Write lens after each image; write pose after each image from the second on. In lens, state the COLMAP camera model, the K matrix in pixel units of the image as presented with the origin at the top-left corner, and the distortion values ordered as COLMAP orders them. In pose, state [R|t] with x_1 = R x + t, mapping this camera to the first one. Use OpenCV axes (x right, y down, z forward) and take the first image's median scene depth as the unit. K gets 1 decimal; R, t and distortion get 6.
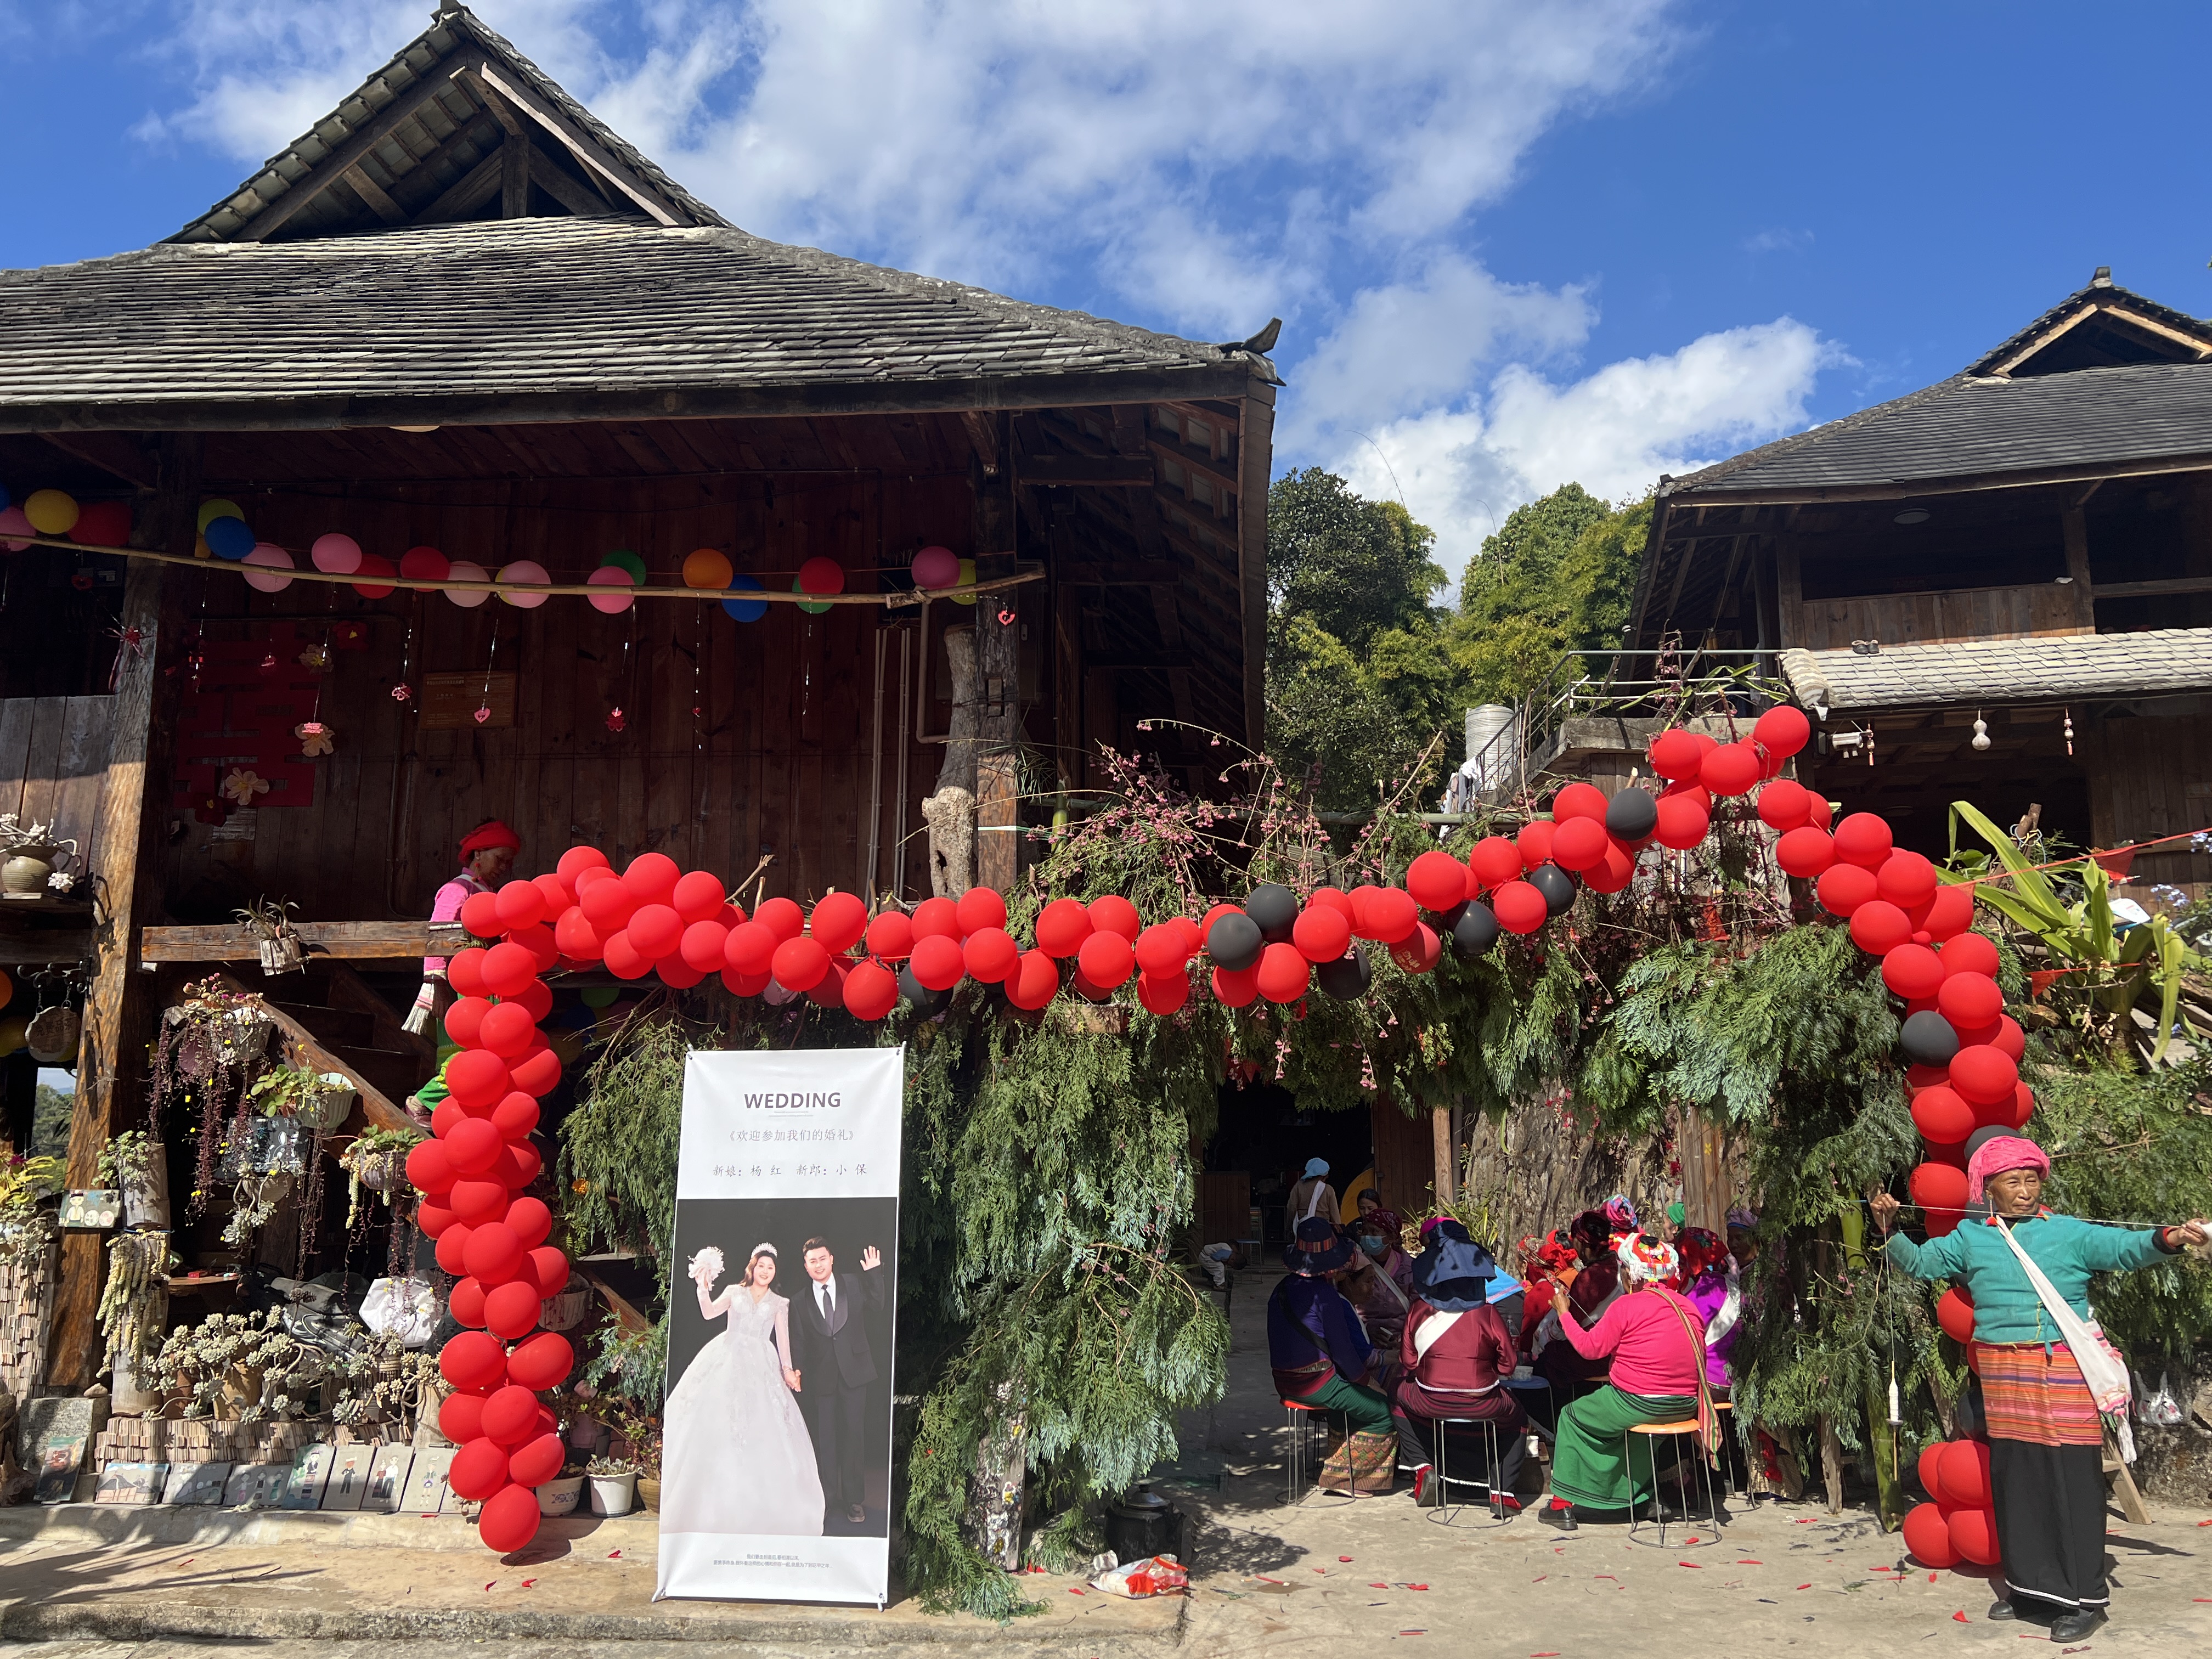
lens RADIAL K [[1642.0, 0, 1106.0], [0, 1642.0, 829.5], [0, 0, 1]] dist [0.103081, 0.000624]
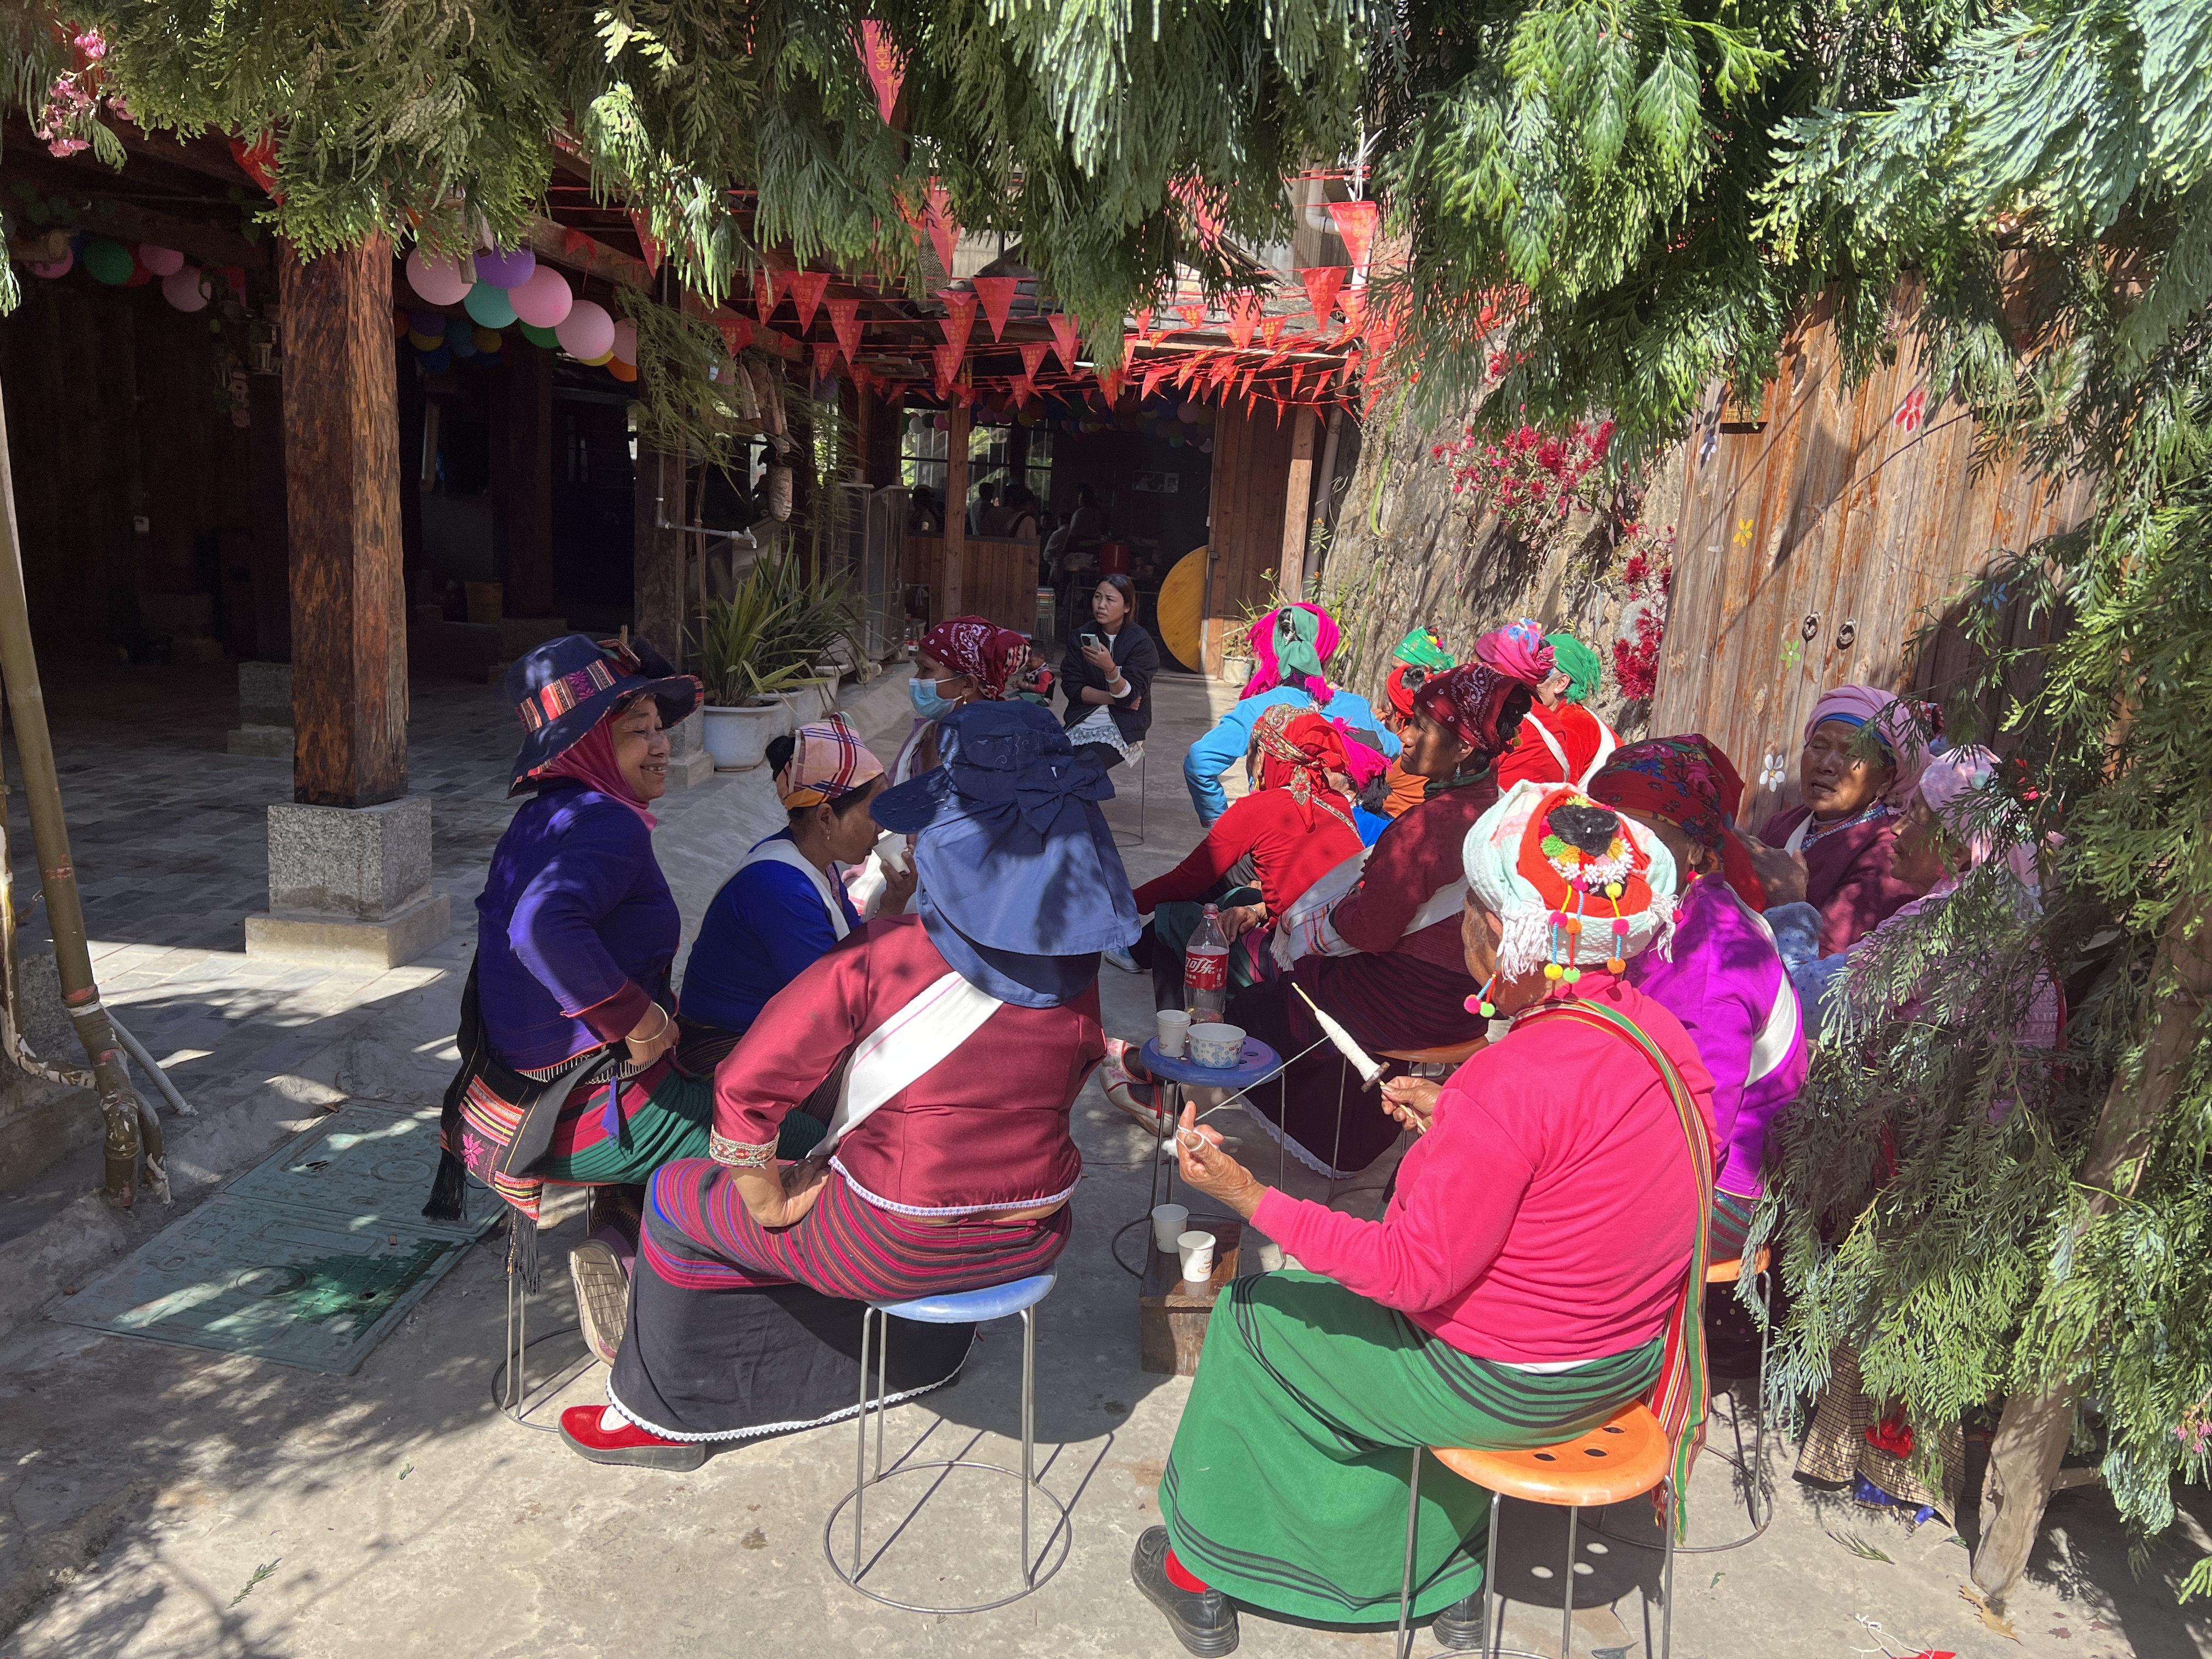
lens RADIAL K [[1661.2, 0, 1106.0], [0, 1661.2, 829.5], [0, 0, 1]] dist [0.216023, -0.000259]
pose [[0.996374, 0.060105, 0.060215, 0.122613], [-0.078062, 0.927309, 0.366067, 0.079624], [-0.033835, -0.369440, 0.928638, 0.398407]]
